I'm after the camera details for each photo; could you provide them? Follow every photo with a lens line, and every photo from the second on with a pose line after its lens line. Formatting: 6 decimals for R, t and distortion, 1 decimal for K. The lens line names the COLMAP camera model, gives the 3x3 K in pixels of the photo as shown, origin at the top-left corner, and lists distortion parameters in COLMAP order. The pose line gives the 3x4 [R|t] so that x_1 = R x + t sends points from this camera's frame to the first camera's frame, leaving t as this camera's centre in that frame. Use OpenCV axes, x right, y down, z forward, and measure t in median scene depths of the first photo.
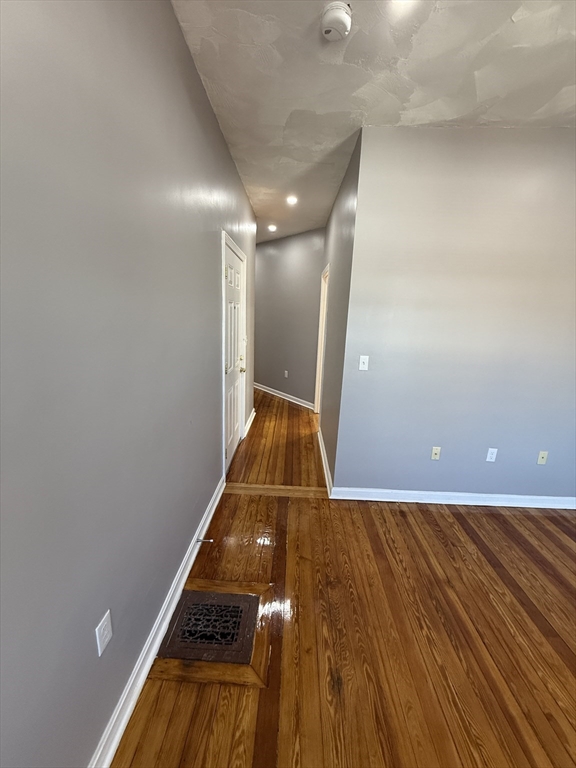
lens RADIAL K [[305.0, 0, 288.4], [0, 305.0, 382.3], [0, 0, 1]] dist [0.000168, -0.000465]
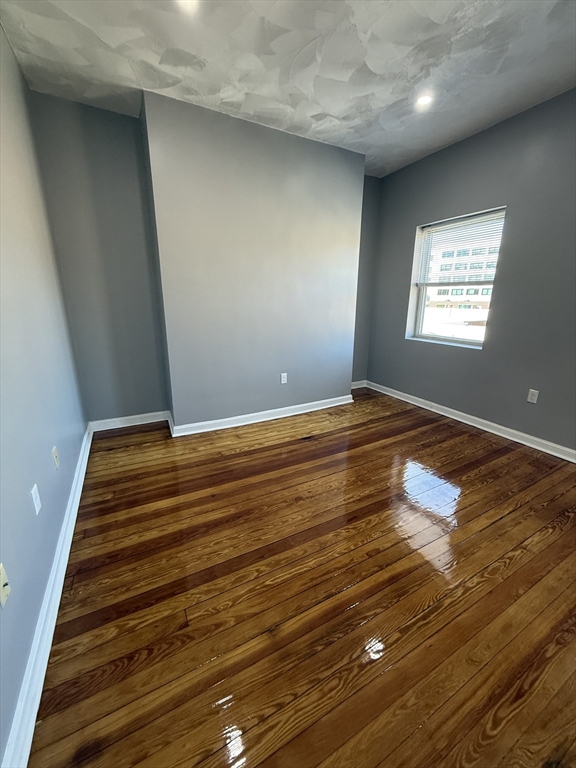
lens RADIAL K [[305.0, 0, 288.4], [0, 305.0, 382.3], [0, 0, 1]] dist [0.000168, -0.000465]
pose [[-0.498330, -0.268648, 0.824315, 0.086312], [0.165270, 0.903911, 0.394501, -0.103315], [-0.851089, 0.332826, -0.406046, 0.988500]]
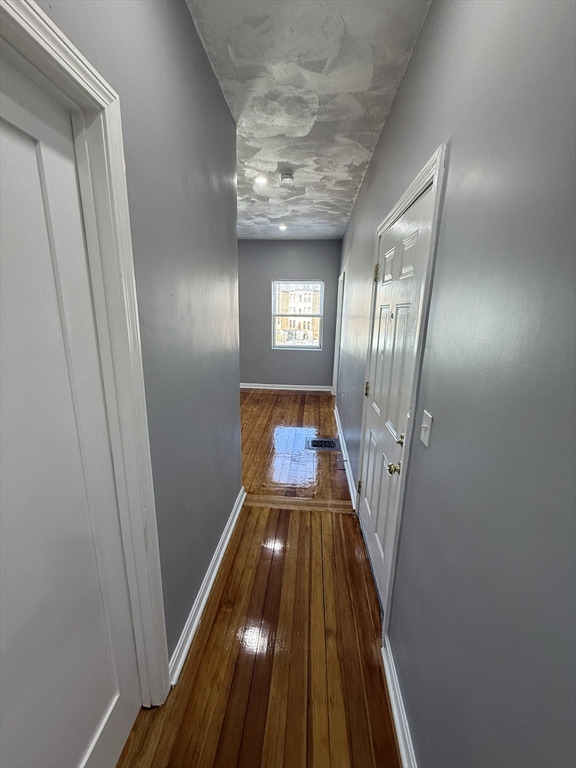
lens RADIAL K [[305.0, 0, 288.4], [0, 305.0, 382.3], [0, 0, 1]] dist [0.000168, -0.000465]
pose [[-0.996739, -0.070214, 0.039760, -0.030378], [-0.045694, 0.897295, 0.439061, -0.557775], [-0.066504, 0.435812, -0.897577, 2.332698]]
